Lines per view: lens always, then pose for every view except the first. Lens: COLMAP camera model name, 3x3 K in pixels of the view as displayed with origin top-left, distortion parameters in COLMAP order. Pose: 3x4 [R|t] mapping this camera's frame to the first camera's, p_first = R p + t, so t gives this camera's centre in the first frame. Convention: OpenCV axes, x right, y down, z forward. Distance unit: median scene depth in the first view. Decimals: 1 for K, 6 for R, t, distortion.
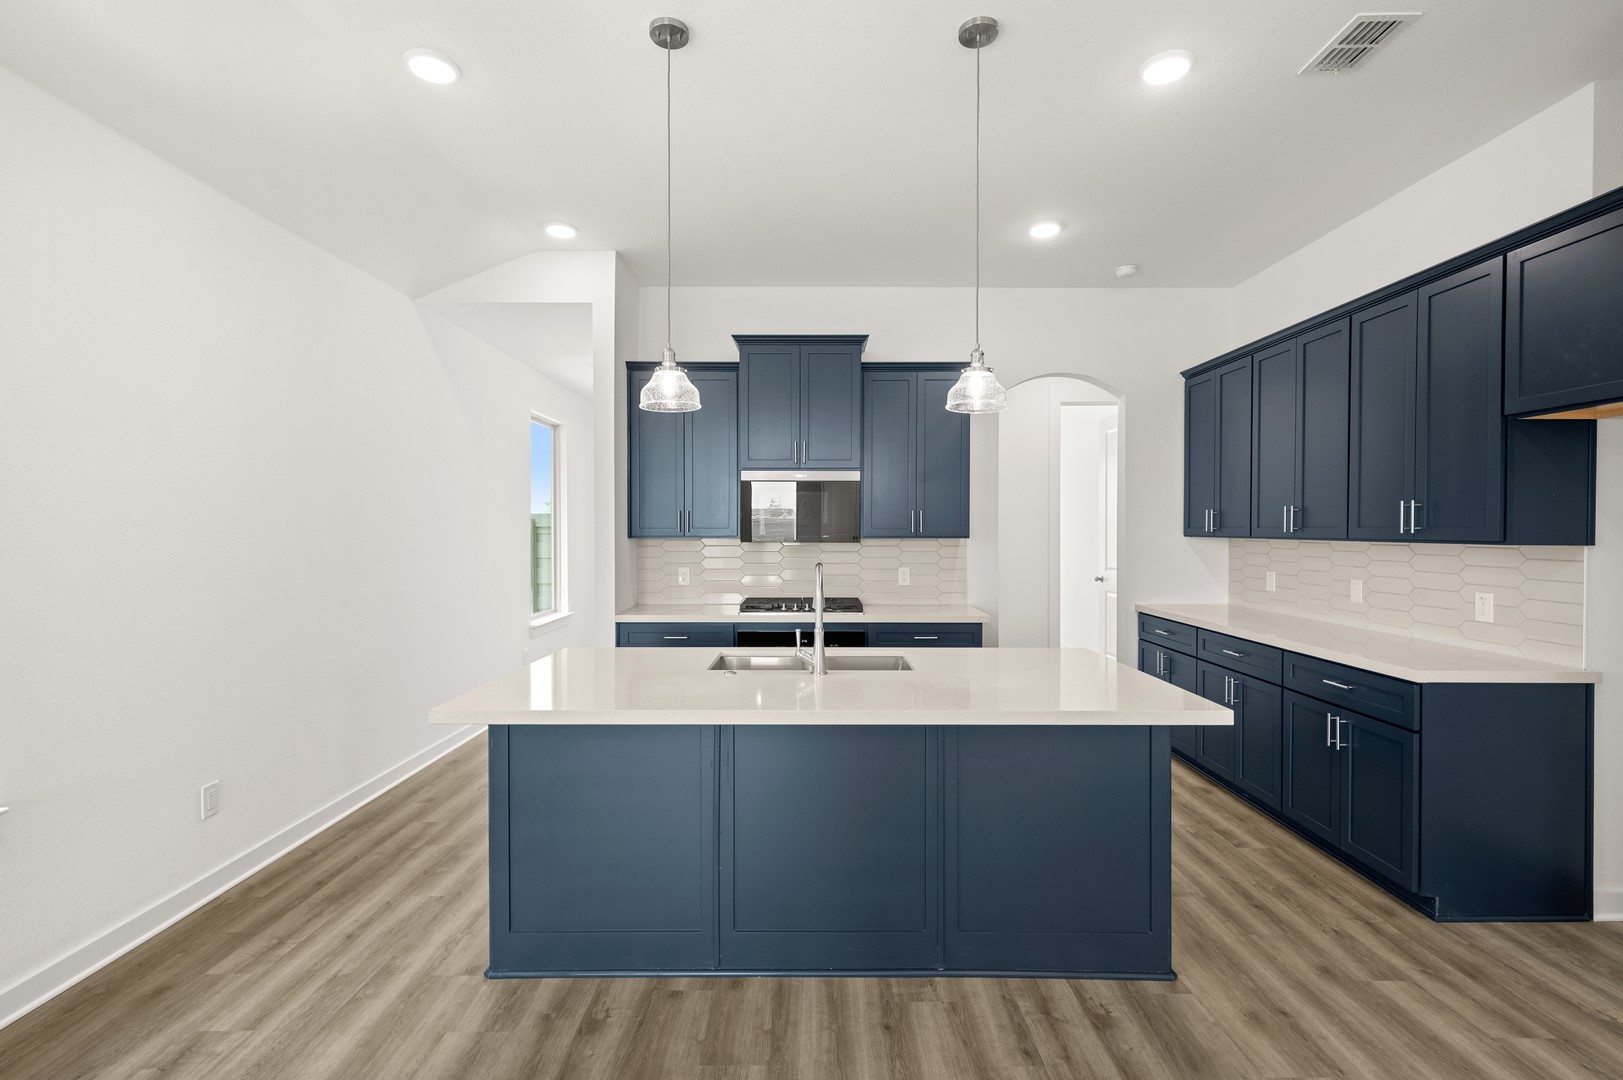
lens RADIAL K [[730.3, 0, 812.6], [0, 730.3, 537.2], [0, 0, 1]] dist [0.002017, 0.000209]
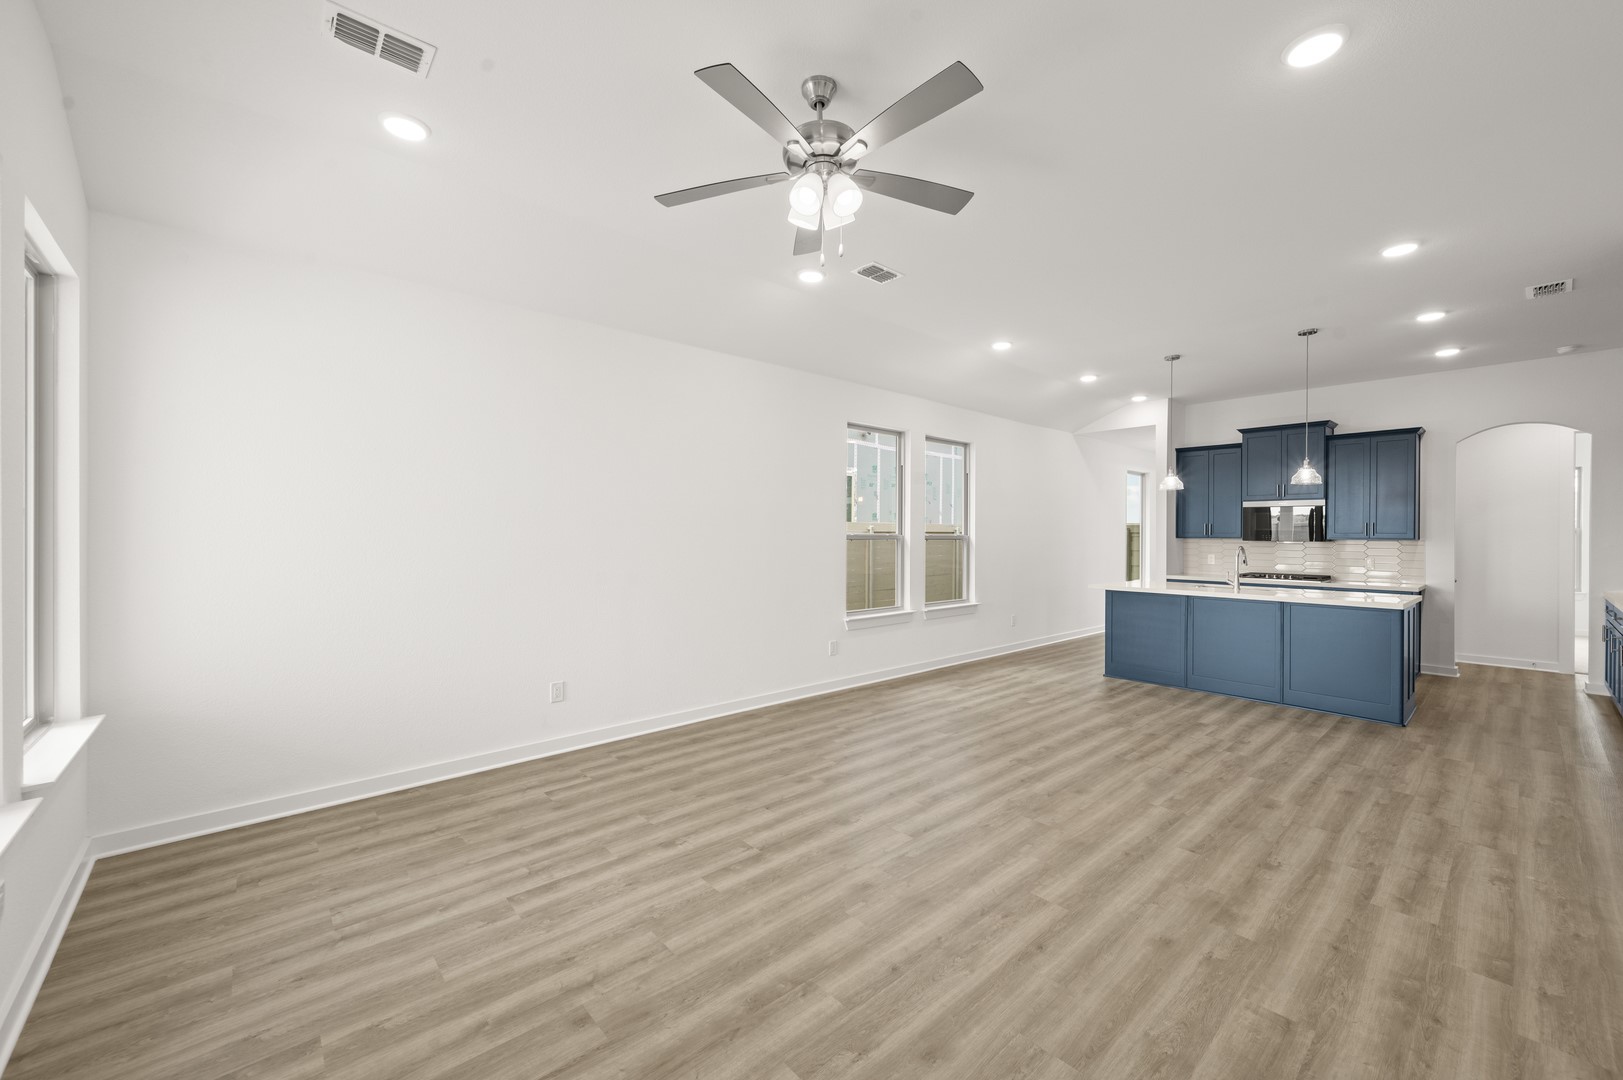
lens RADIAL K [[638.0, 0, 813.4], [0, 638.0, 536.5], [0, 0, 1]] dist [0.000212, 0.000380]
pose [[0.667234, 0.005478, -0.744828, 0.404039], [-0.013352, 0.999900, -0.004606, 0.019895], [0.744729, 0.013018, 0.667240, -0.940327]]
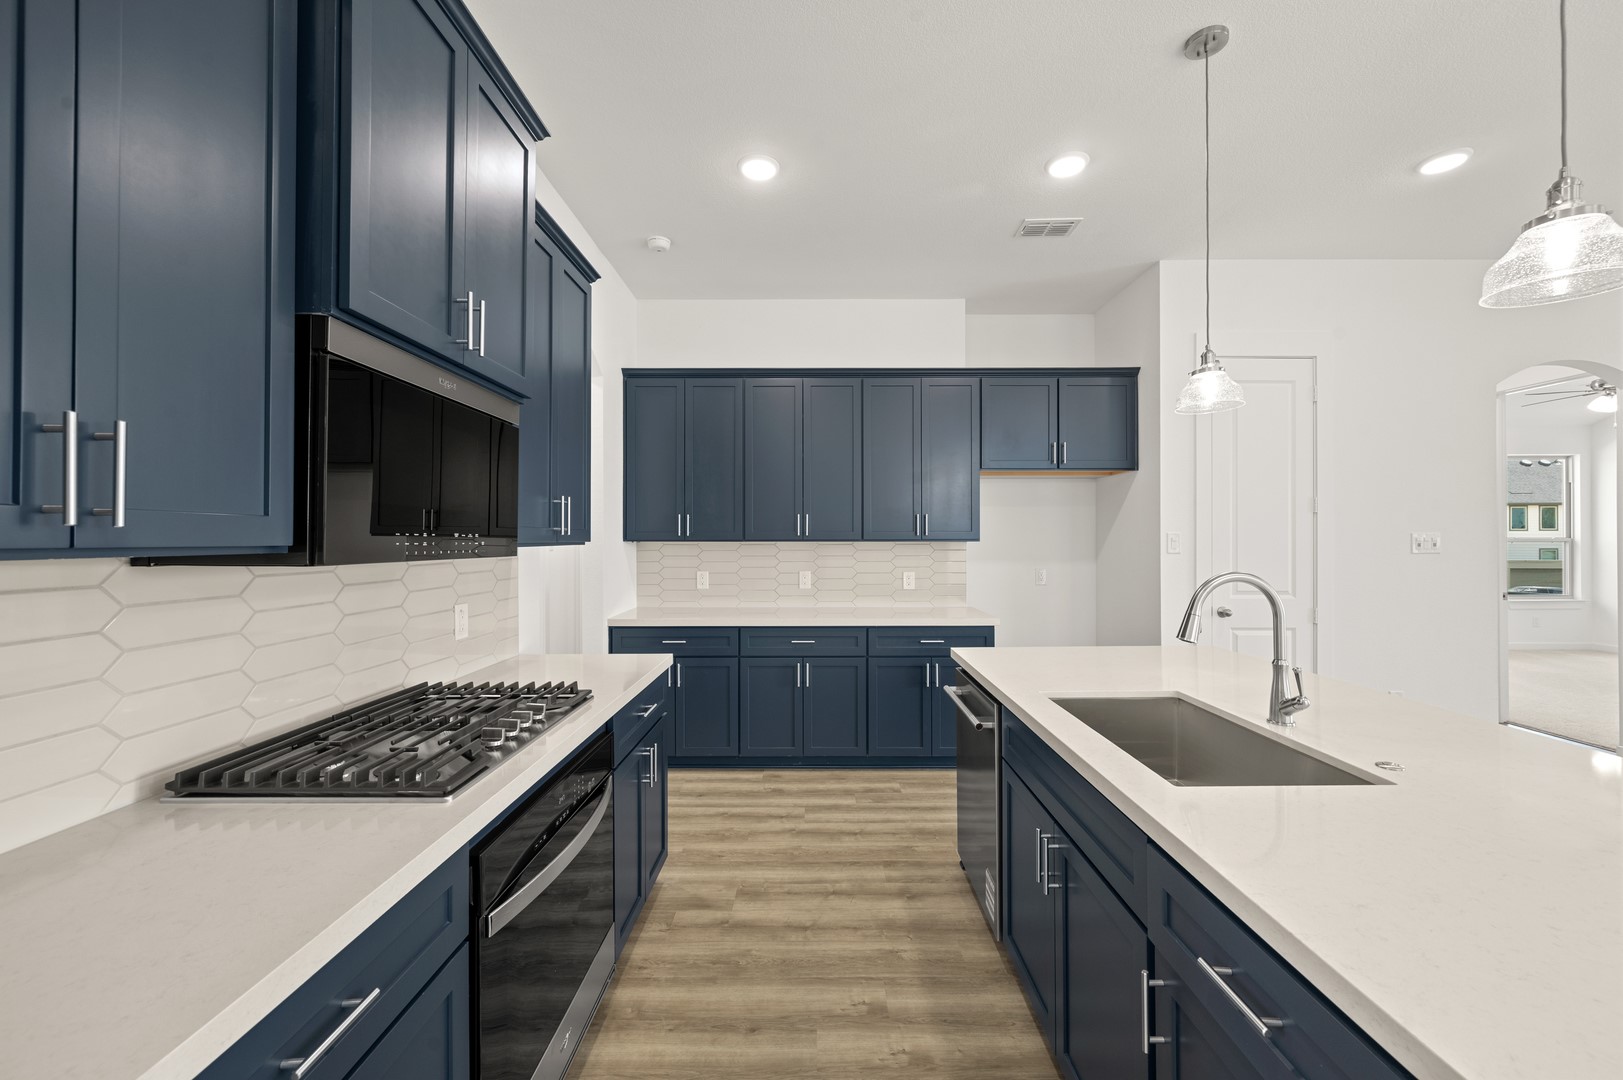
lens RADIAL K [[638.0, 0, 813.4], [0, 638.0, 536.5], [0, 0, 1]] dist [0.000212, 0.000380]
pose [[0.003338, 0.002733, 0.999991, -0.372089], [0.013765, 0.999901, -0.002779, -0.001665], [-0.999900, 0.013774, 0.003300, 0.867776]]
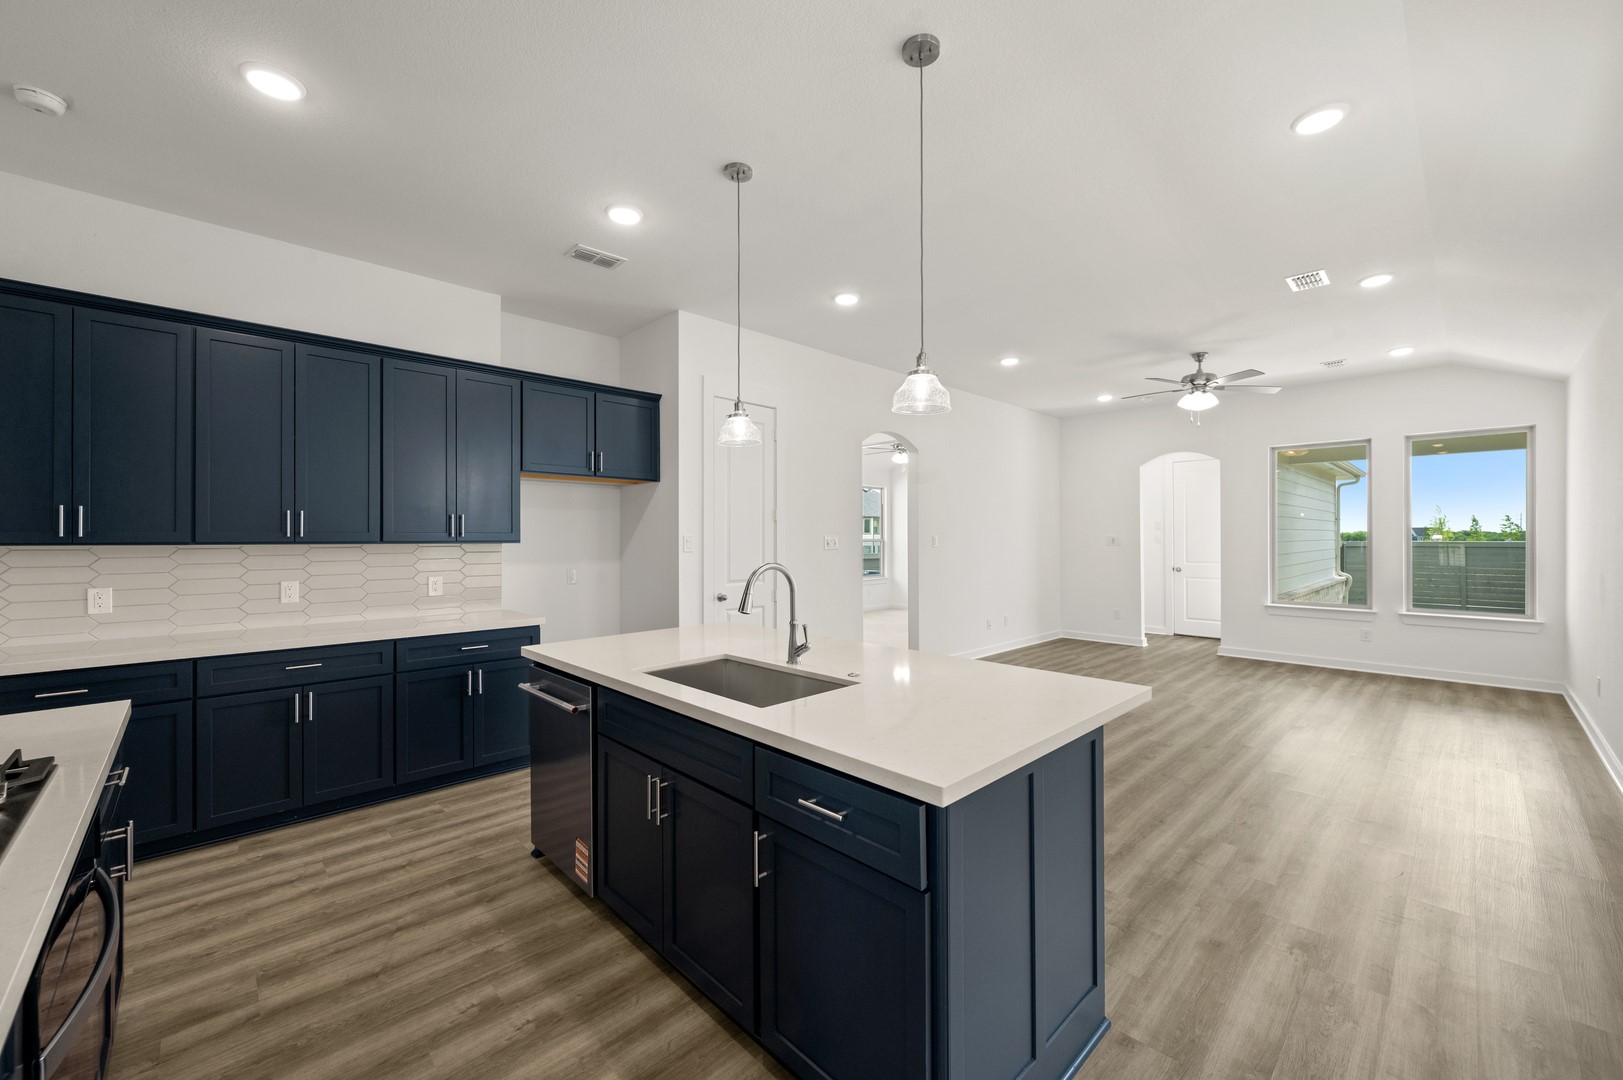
lens RADIAL K [[638.0, 0, 813.4], [0, 638.0, 536.5], [0, 0, 1]] dist [0.000212, 0.000380]
pose [[-0.696316, 0.004286, 0.717723, -0.411015], [0.011584, 0.999919, 0.005268, -0.003217], [-0.717642, 0.011982, -0.696309, 0.973667]]
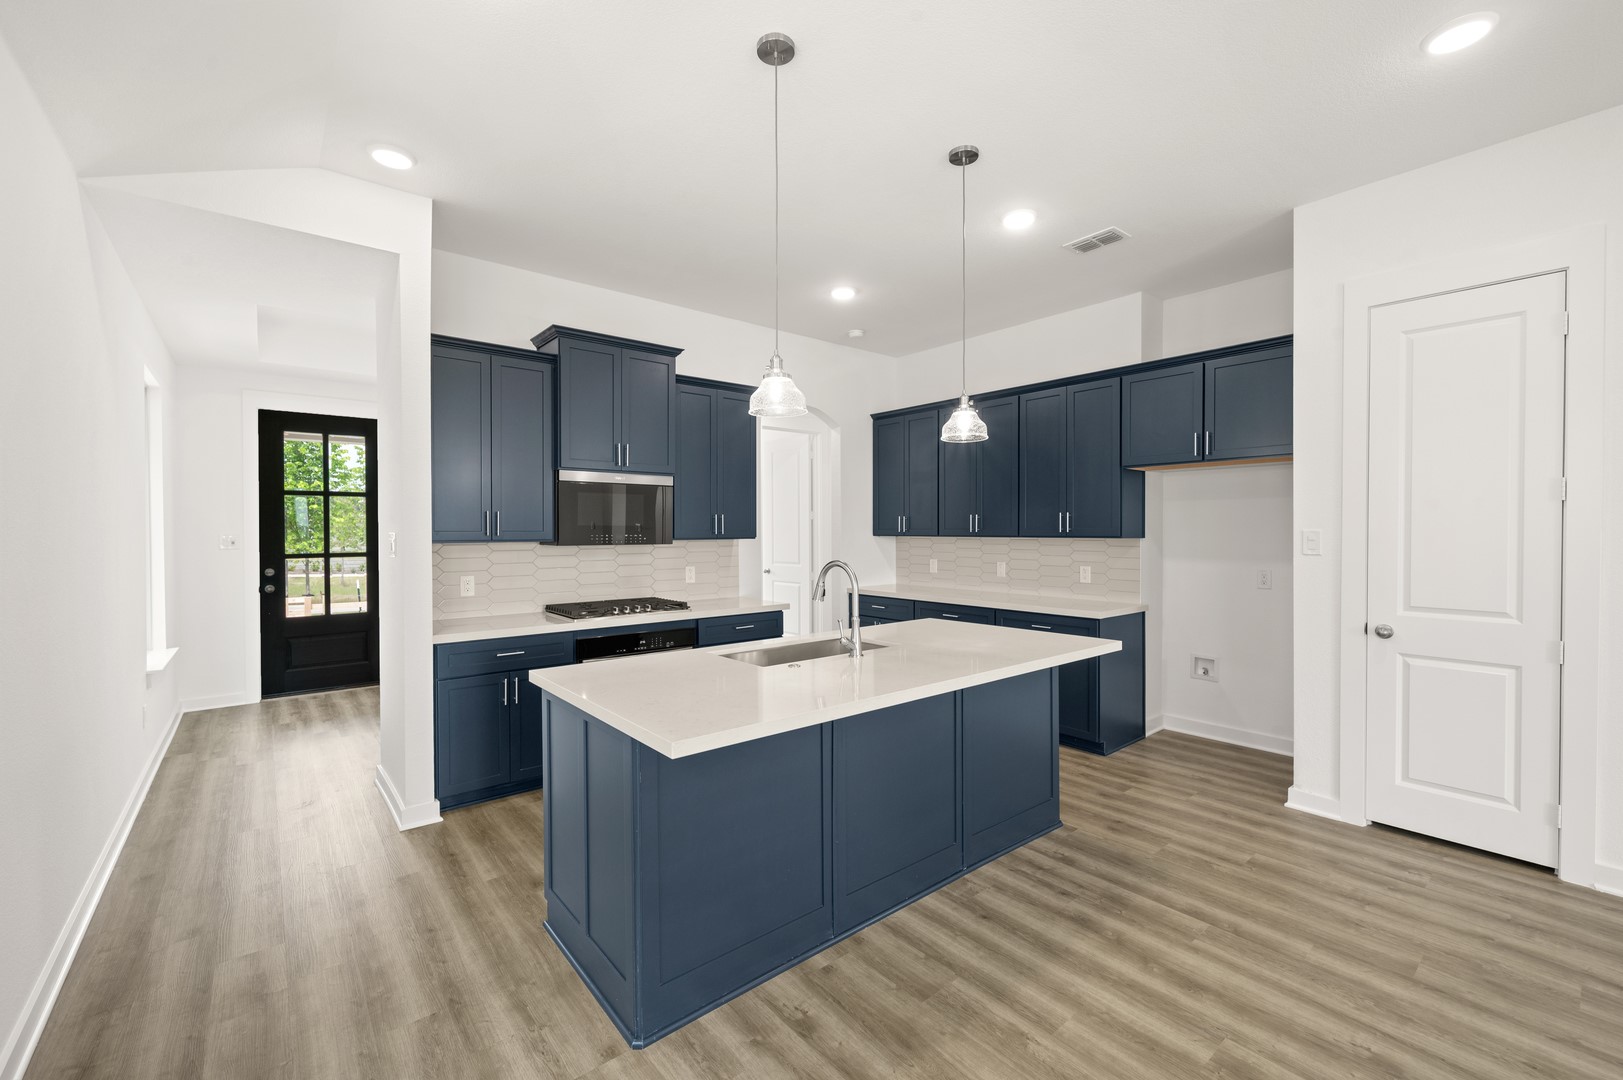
lens RADIAL K [[666.7, 0, 813.5], [0, 666.7, 536.9], [0, 0, 1]] dist [0.000176, 0.000111]
pose [[0.769893, -0.009412, 0.638104, -0.423391], [0.011329, 0.999935, 0.001079, -0.001835], [-0.638073, 0.006398, 0.769950, 0.137439]]
